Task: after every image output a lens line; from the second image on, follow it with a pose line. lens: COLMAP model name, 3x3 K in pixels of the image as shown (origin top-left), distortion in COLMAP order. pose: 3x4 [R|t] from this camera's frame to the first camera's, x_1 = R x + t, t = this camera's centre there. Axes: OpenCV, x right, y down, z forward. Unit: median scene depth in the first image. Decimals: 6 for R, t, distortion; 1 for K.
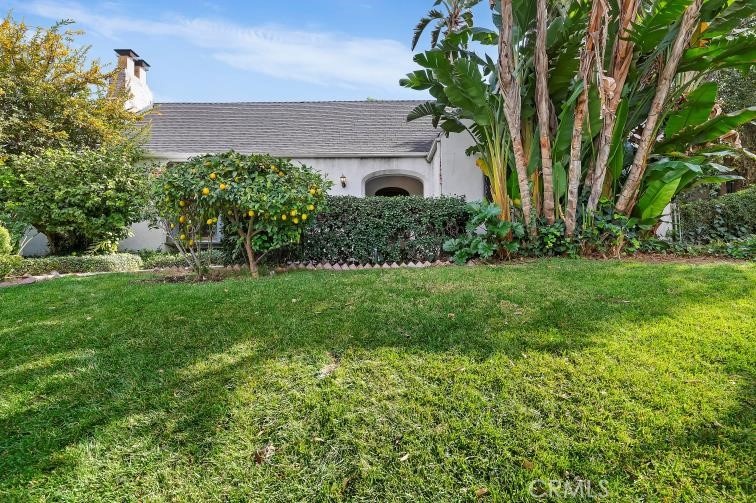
lens RADIAL K [[334.1, 0, 376.7], [0, 334.1, 249.7], [0, 0, 1]] dist [0.000228, -0.000173]
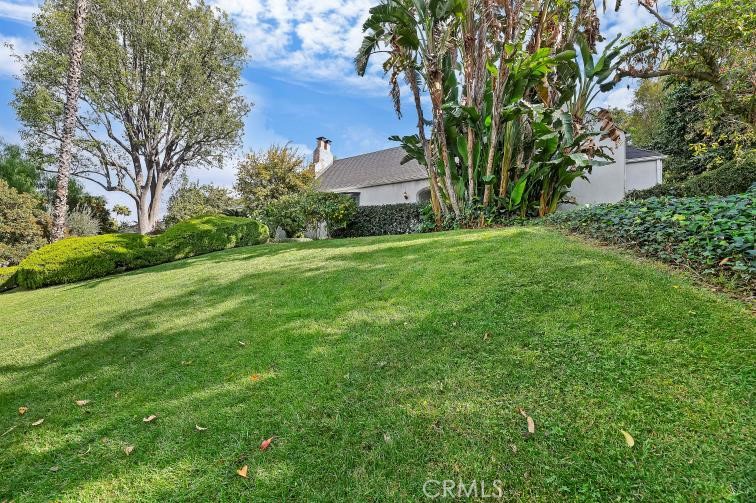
lens RADIAL K [[313.7, 0, 373.1], [0, 313.7, 252.6], [0, 0, 1]] dist [-0.002680, 0.000831]
pose [[0.826585, 0.007139, -0.562767, 0.665326], [-0.010268, 0.999944, -0.002397, 0.092230], [0.562718, 0.007760, 0.826612, -0.410924]]
